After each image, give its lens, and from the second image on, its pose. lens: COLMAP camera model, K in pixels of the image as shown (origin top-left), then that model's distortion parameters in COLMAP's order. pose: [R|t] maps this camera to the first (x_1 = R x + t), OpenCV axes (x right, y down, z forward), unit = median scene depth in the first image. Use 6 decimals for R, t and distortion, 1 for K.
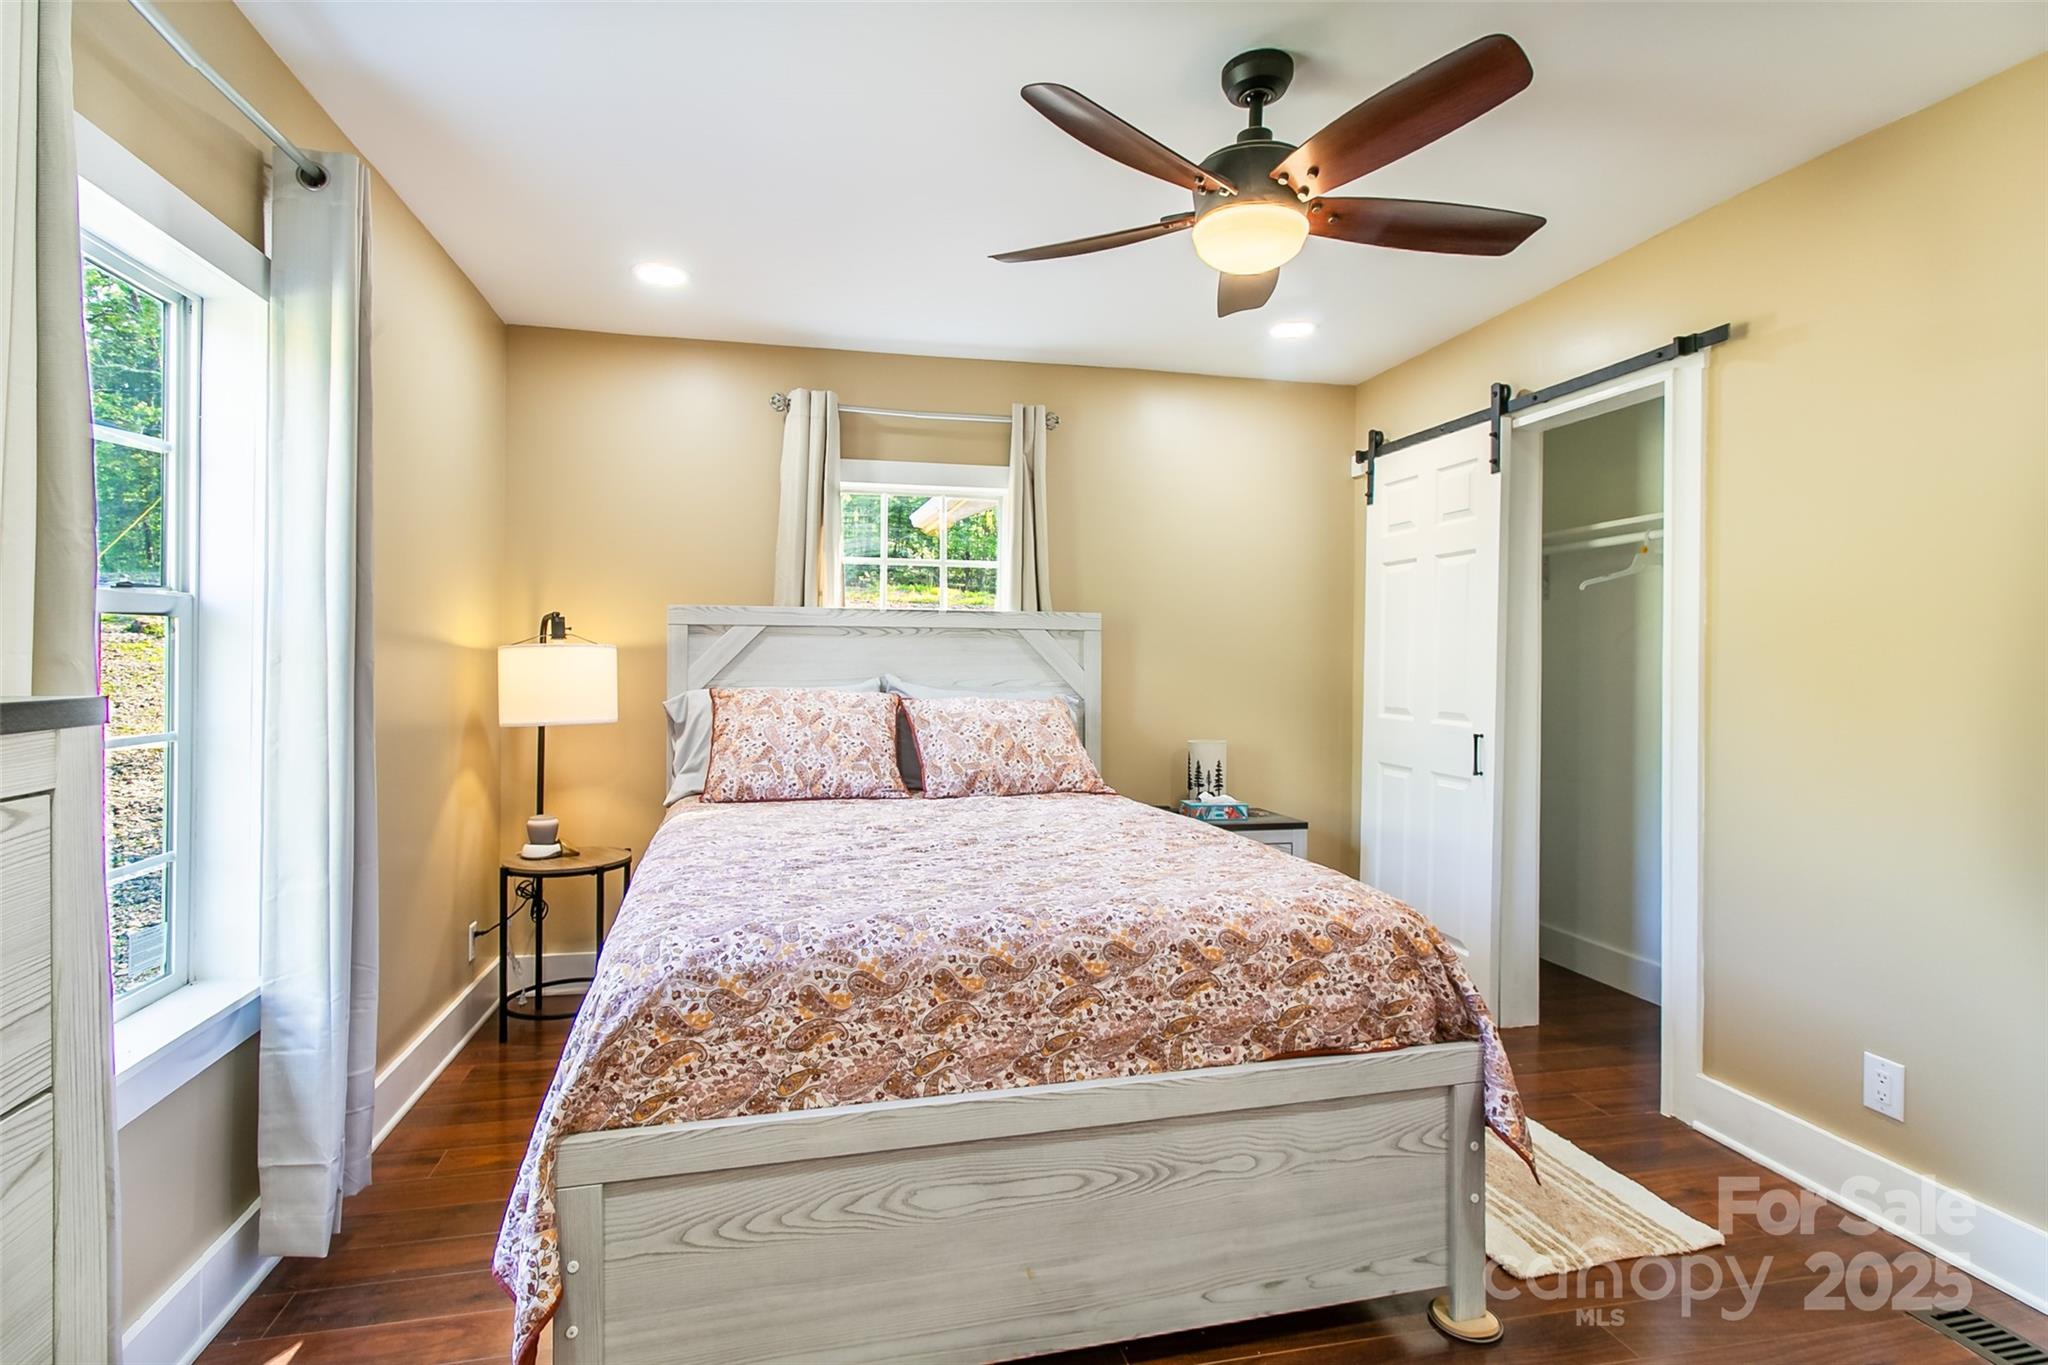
lens RADIAL K [[980.2, 0, 1008.8], [0, 980.2, 668.0], [0, 0, 1]] dist [0.002638, 0.000654]
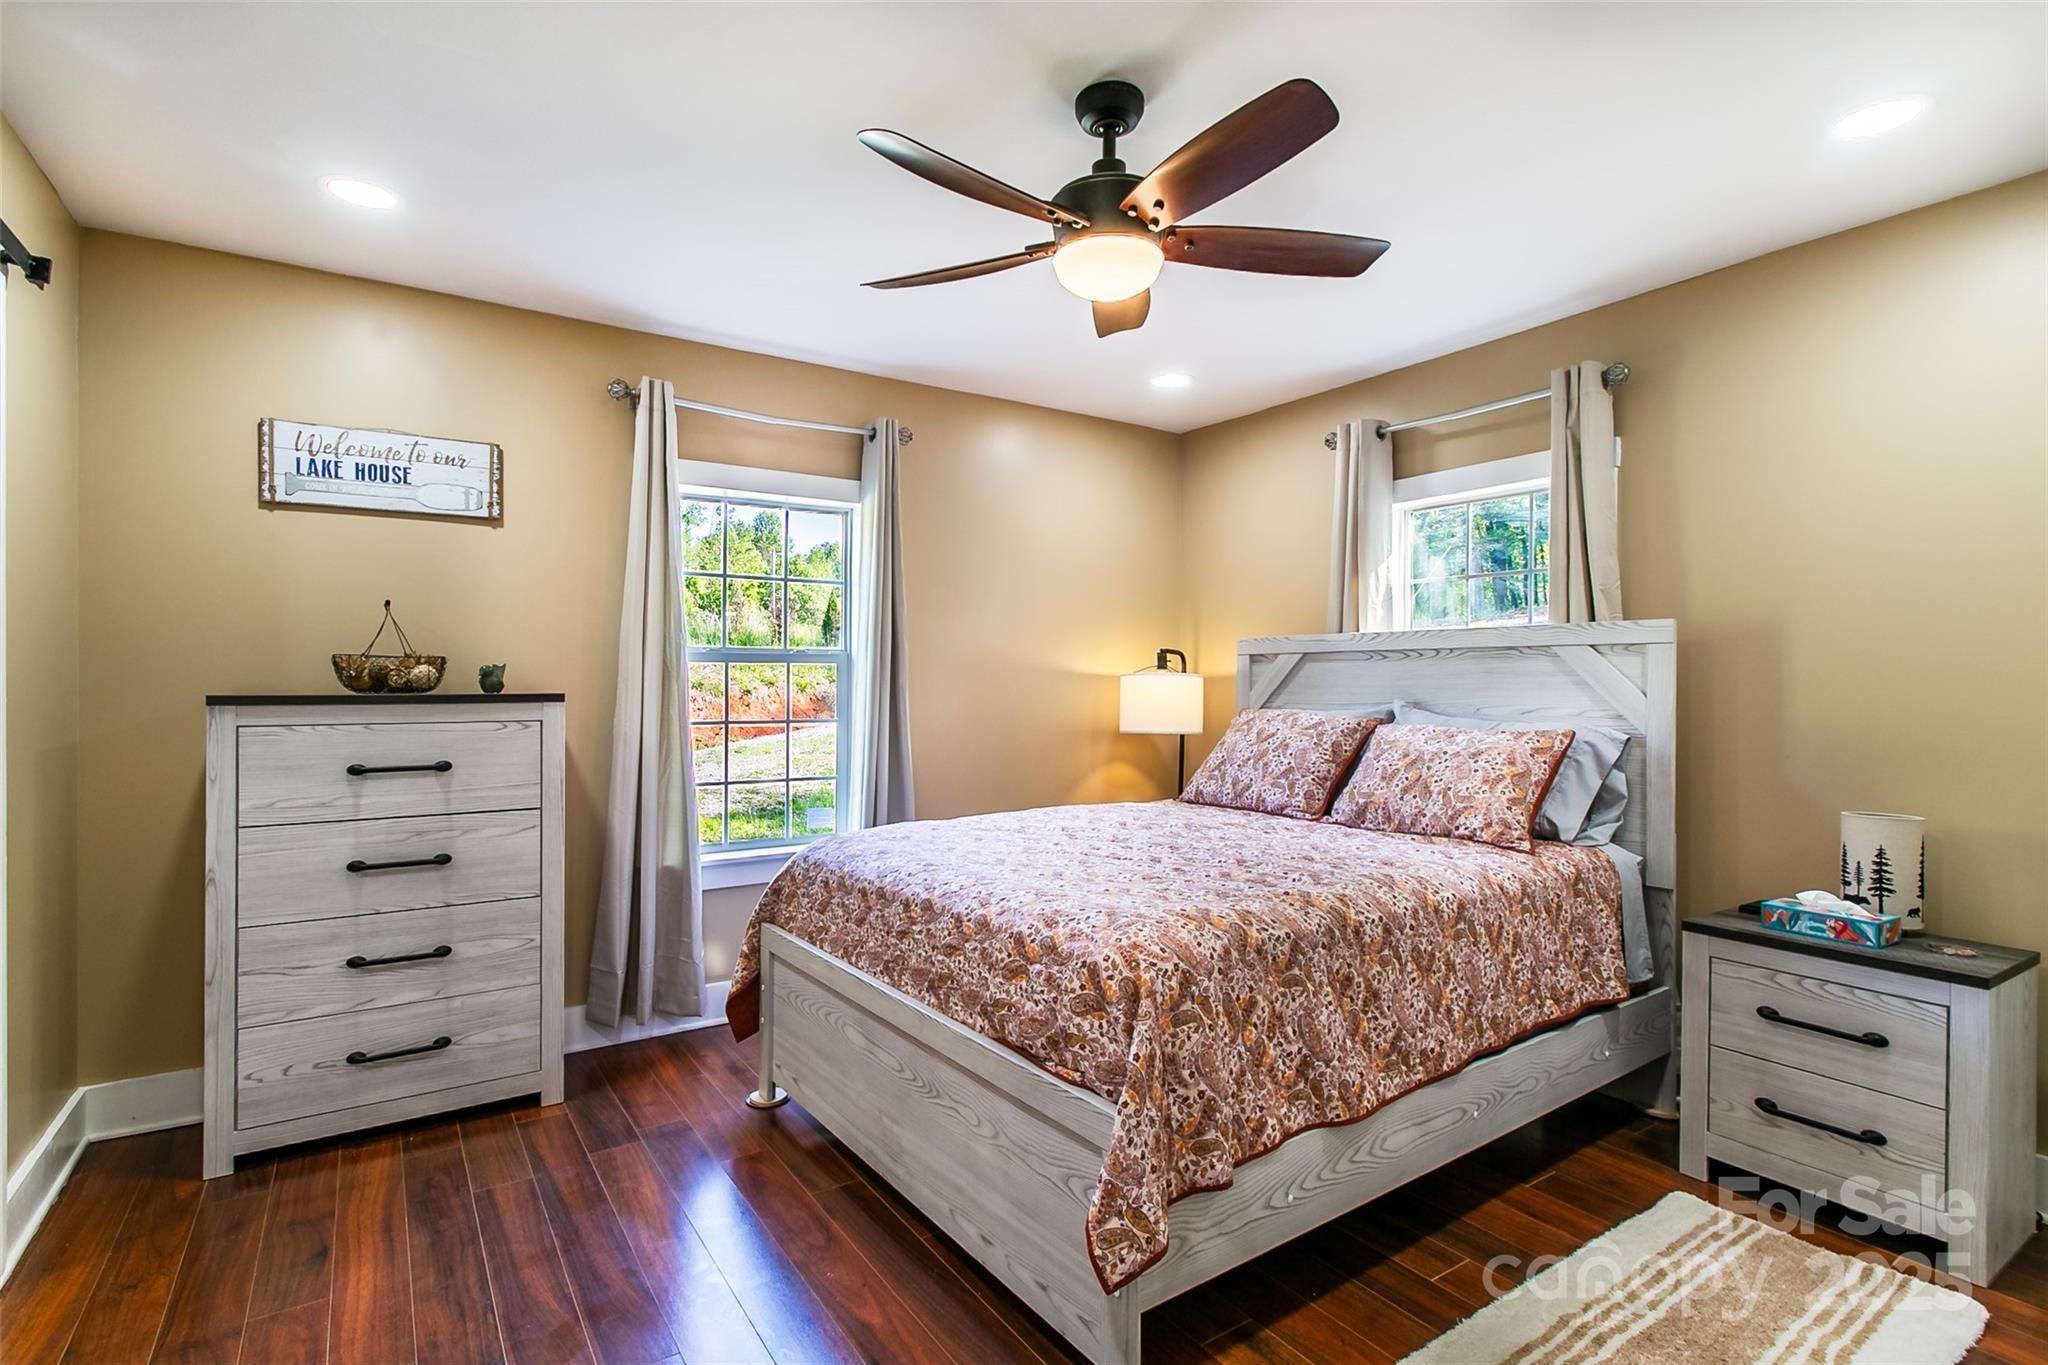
lens RADIAL K [[980.2, 0, 1004.9], [0, 980.2, 688.8], [0, 0, 1]] dist [0.002638, 0.000654]
pose [[0.359846, -0.001085, -0.933011, 1.281419], [-0.009068, 0.999948, -0.004660, 0.008639], [0.932968, 0.010137, 0.359817, 0.598815]]
